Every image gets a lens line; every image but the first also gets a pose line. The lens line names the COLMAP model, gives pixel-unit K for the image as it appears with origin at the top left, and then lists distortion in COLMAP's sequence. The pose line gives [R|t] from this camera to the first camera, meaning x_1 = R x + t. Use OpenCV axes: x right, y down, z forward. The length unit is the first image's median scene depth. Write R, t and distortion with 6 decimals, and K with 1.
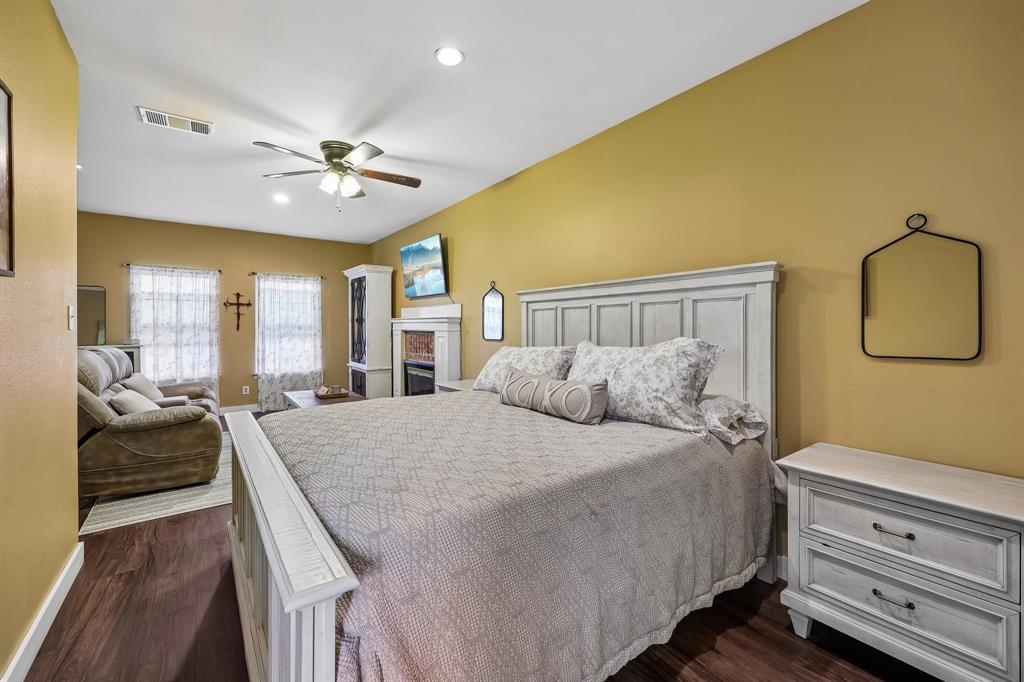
lens RADIAL K [[415.1, 0, 513.3], [0, 415.1, 336.6], [0, 0, 1]] dist [0.000704, 0.000313]
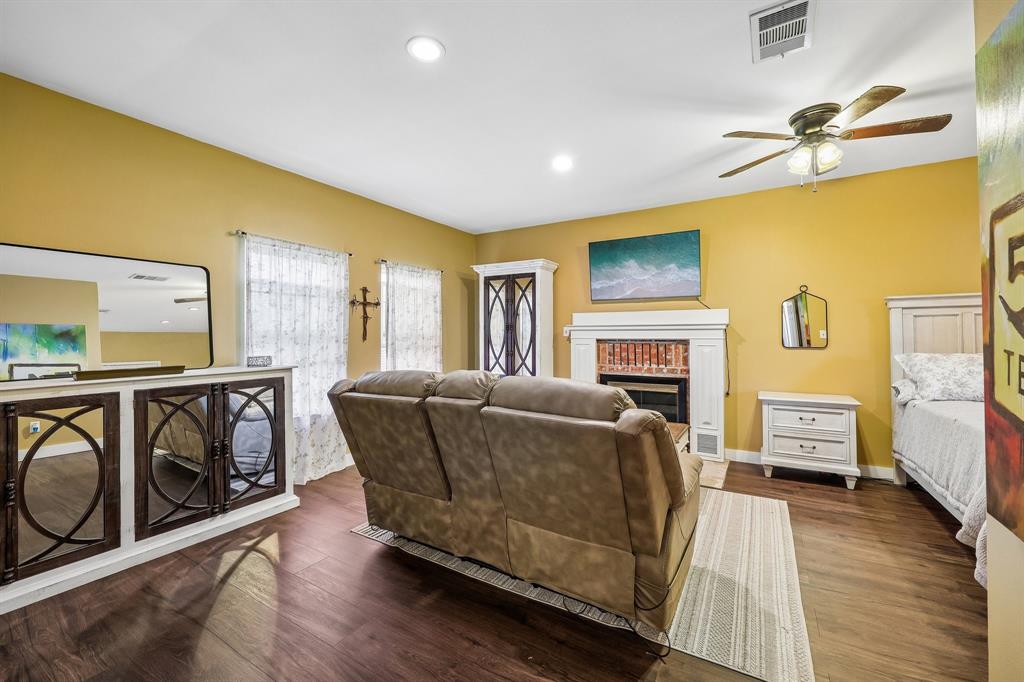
lens RADIAL K [[415.1, 0, 512.5], [0, 415.1, 335.2], [0, 0, 1]] dist [0.000704, 0.000313]
pose [[0.927254, -0.005083, 0.374398, -0.723080], [0.012737, 0.999757, -0.017973, -0.009024], [-0.374216, 0.021434, 0.927094, 0.270845]]
